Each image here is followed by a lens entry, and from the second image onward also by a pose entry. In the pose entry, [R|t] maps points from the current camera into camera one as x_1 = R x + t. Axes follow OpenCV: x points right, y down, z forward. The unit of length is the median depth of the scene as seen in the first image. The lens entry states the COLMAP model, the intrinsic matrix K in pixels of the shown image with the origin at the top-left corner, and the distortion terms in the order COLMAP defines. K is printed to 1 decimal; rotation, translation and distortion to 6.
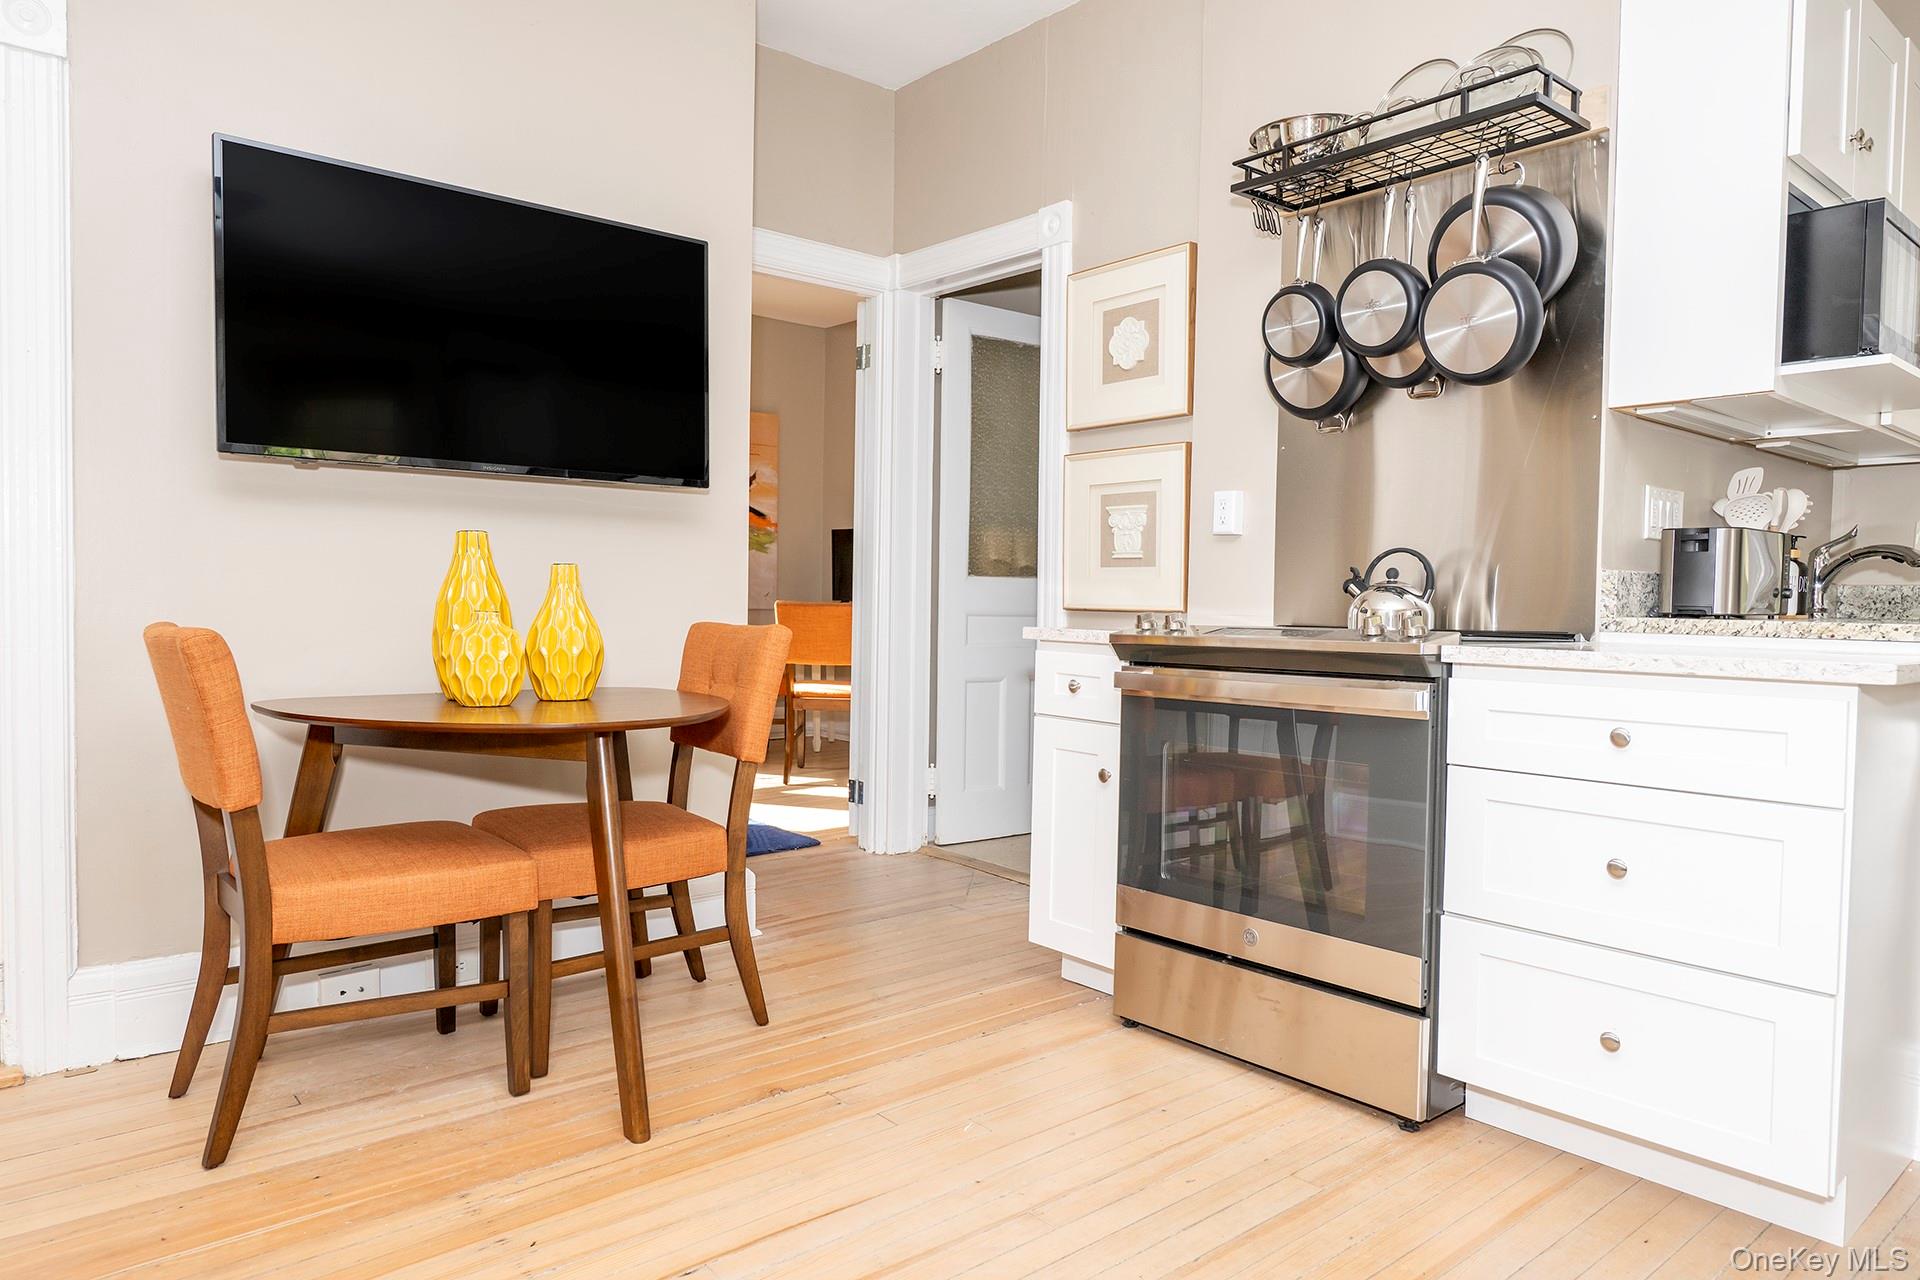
lens RADIAL K [[1200.2, 0, 961.0], [0, 1200.2, 642.3], [0, 0, 1]] dist [-0.006434, -0.000881]
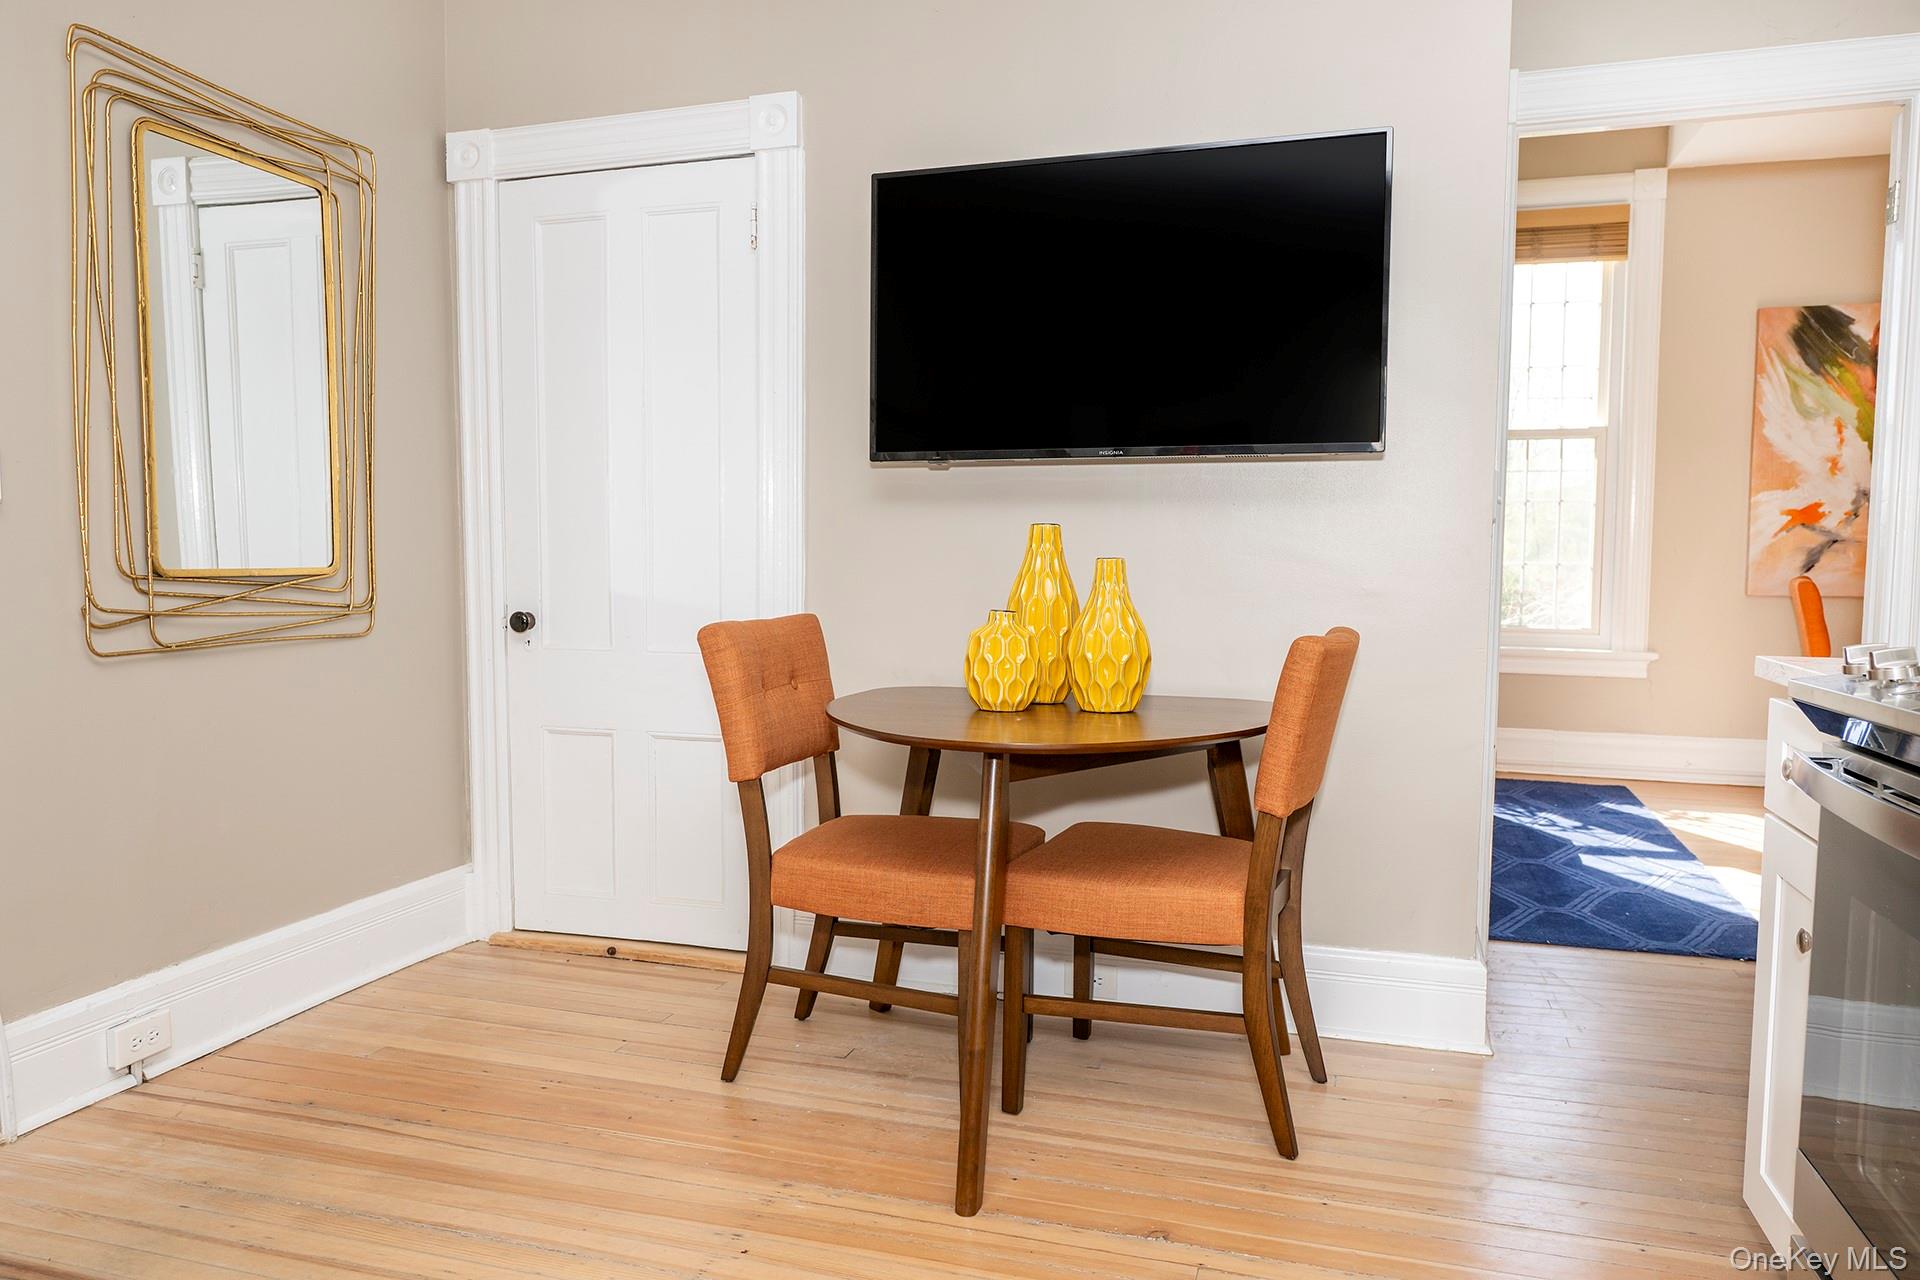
lens RADIAL K [[1331.7, 0, 917.1], [0, 1331.7, 641.6], [0, 0, 1]] dist [0.000552, -0.006573]
pose [[0.523071, 0.049372, -0.850858, 0.443794], [-0.032078, 0.998754, 0.038234, -0.037955], [0.851685, 0.007295, 0.524003, 0.369726]]
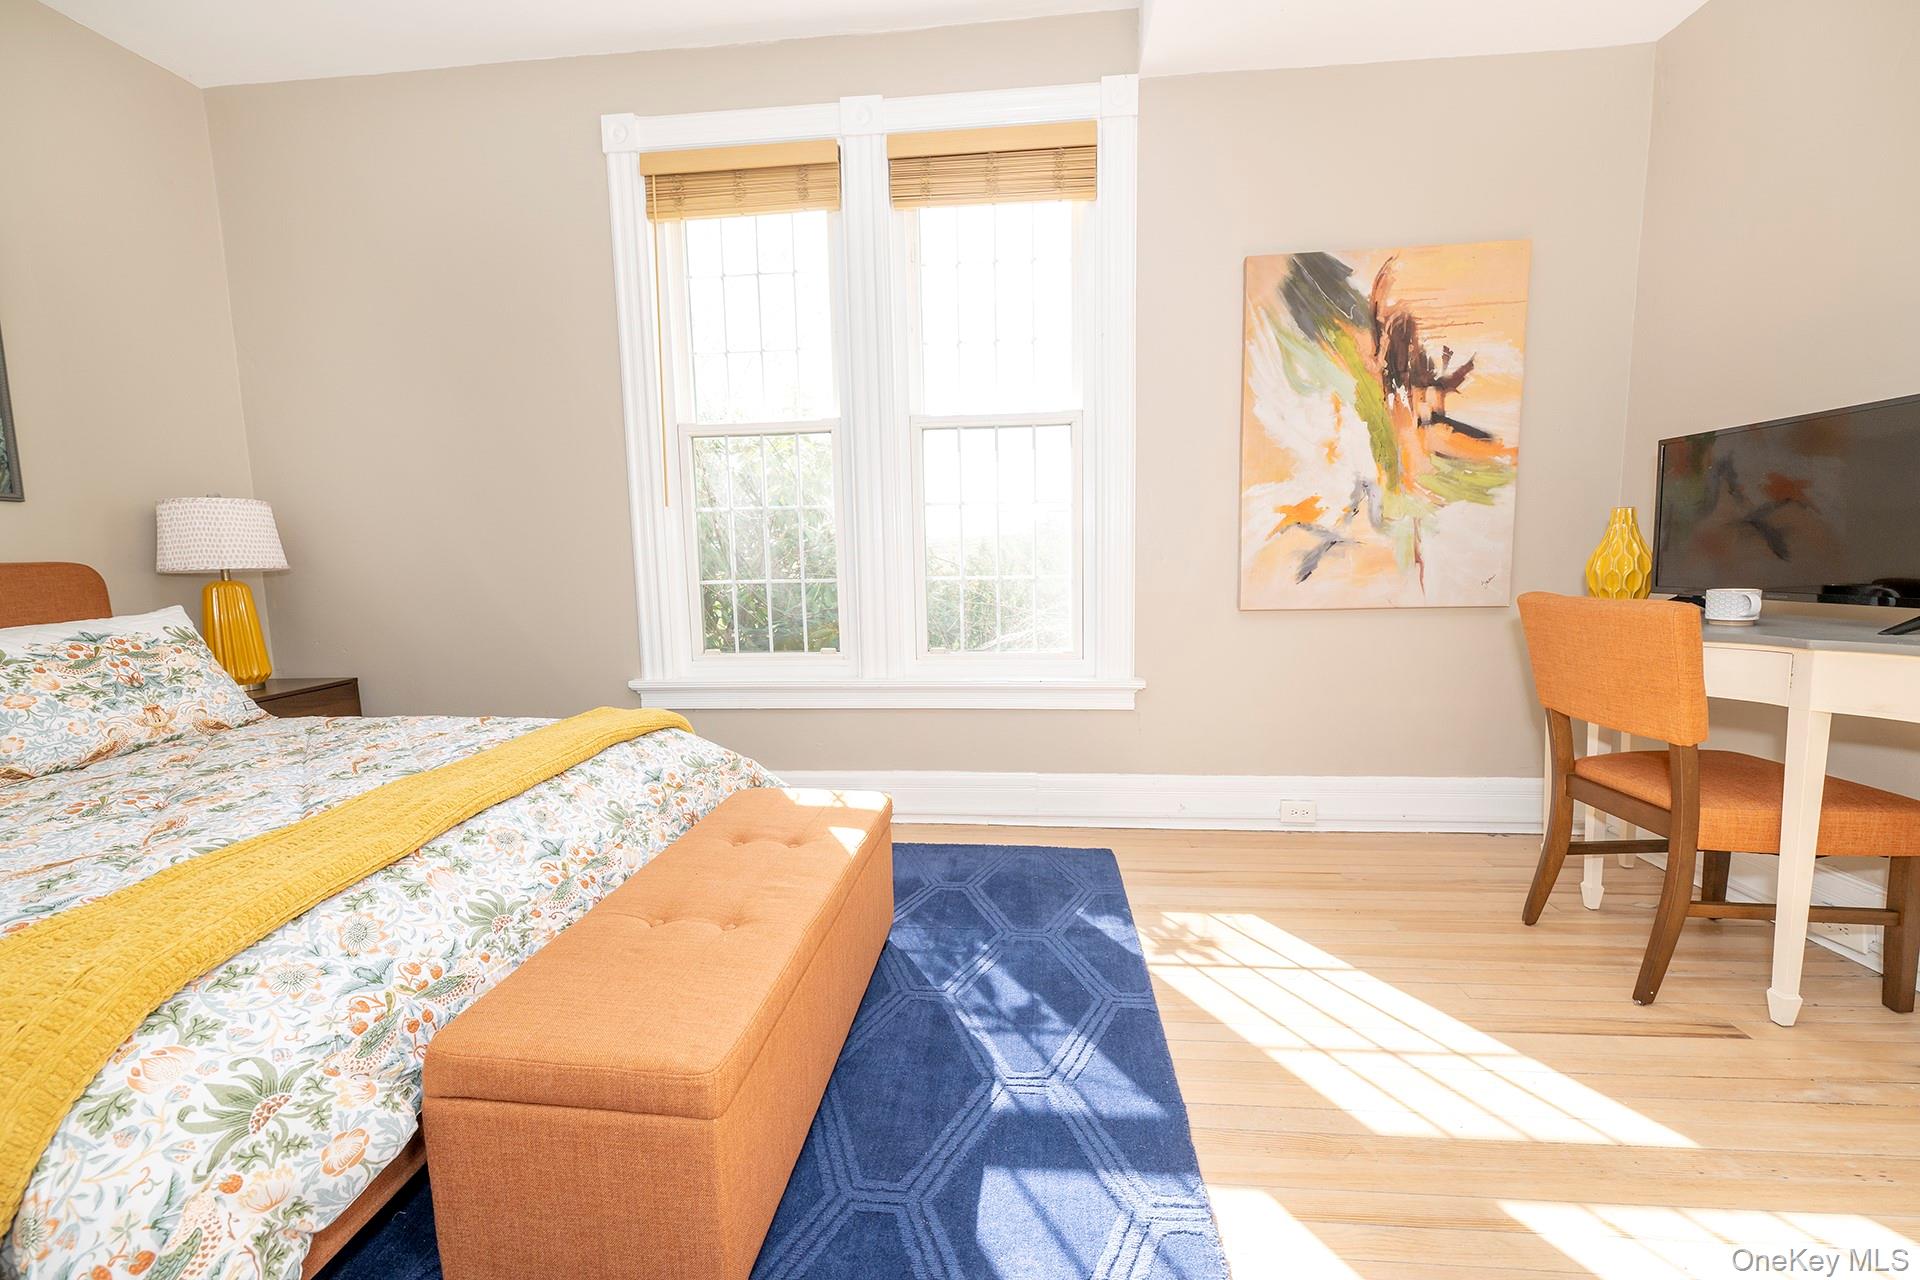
lens RADIAL K [[774.2, 0, 955.1], [0, 774.2, 643.7], [0, 0, 1]] dist [0.001604, 0.000145]
pose [[0.704282, 0.050893, -0.708094, -0.232286], [-0.000425, 0.997457, 0.071267, -0.104132], [0.709920, -0.049891, 0.702513, 1.657827]]
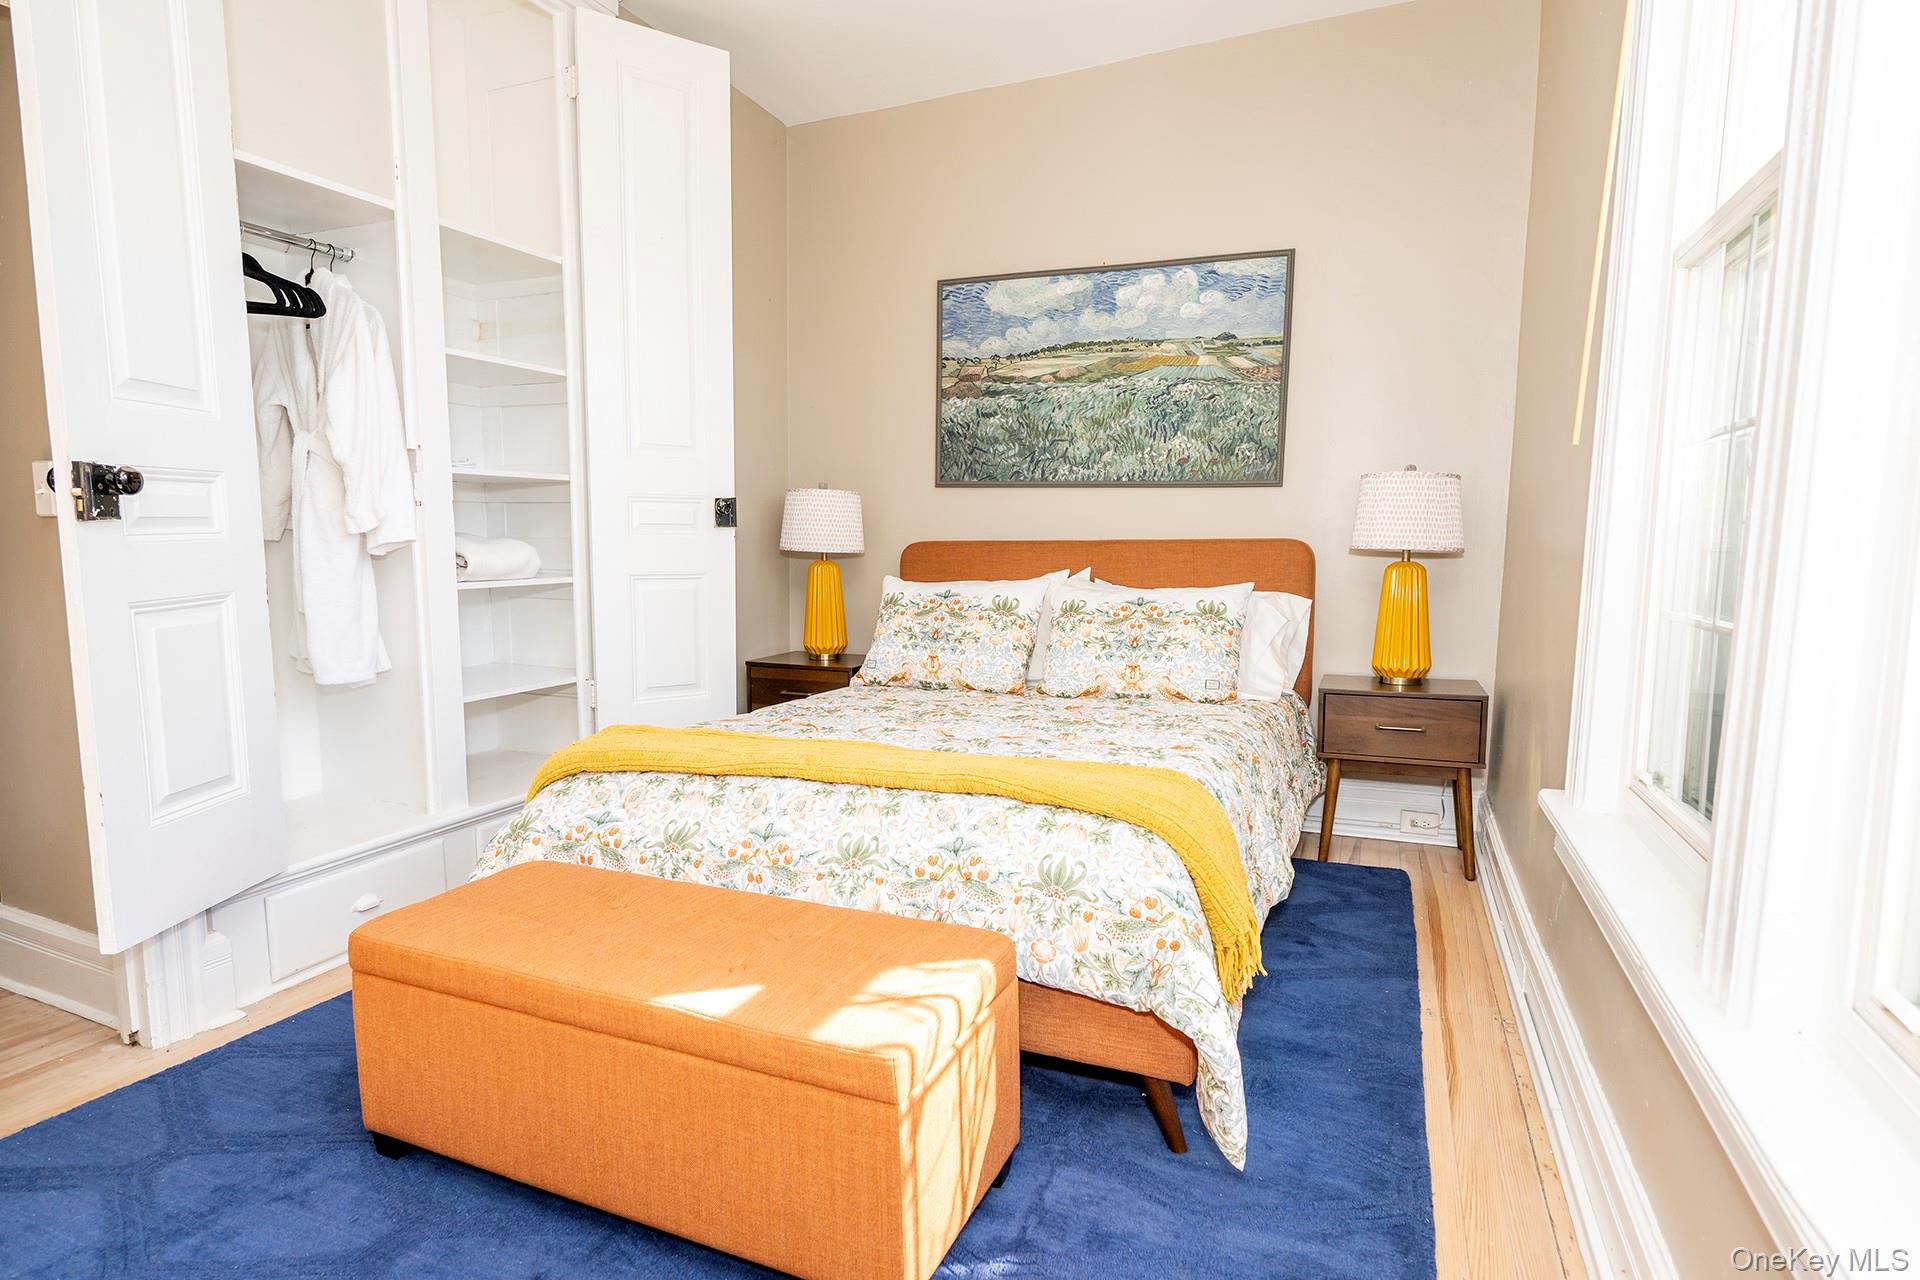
lens RADIAL K [[1005.1, 0, 963.6], [0, 1005.1, 644.2], [0, 0, 1]] dist [-0.003429, -0.000096]
pose [[-0.888499, 0.029844, -0.457906, -0.909432], [-0.039684, 0.989147, 0.141468, -0.212588], [0.457159, 0.143866, -0.877672, 3.200186]]
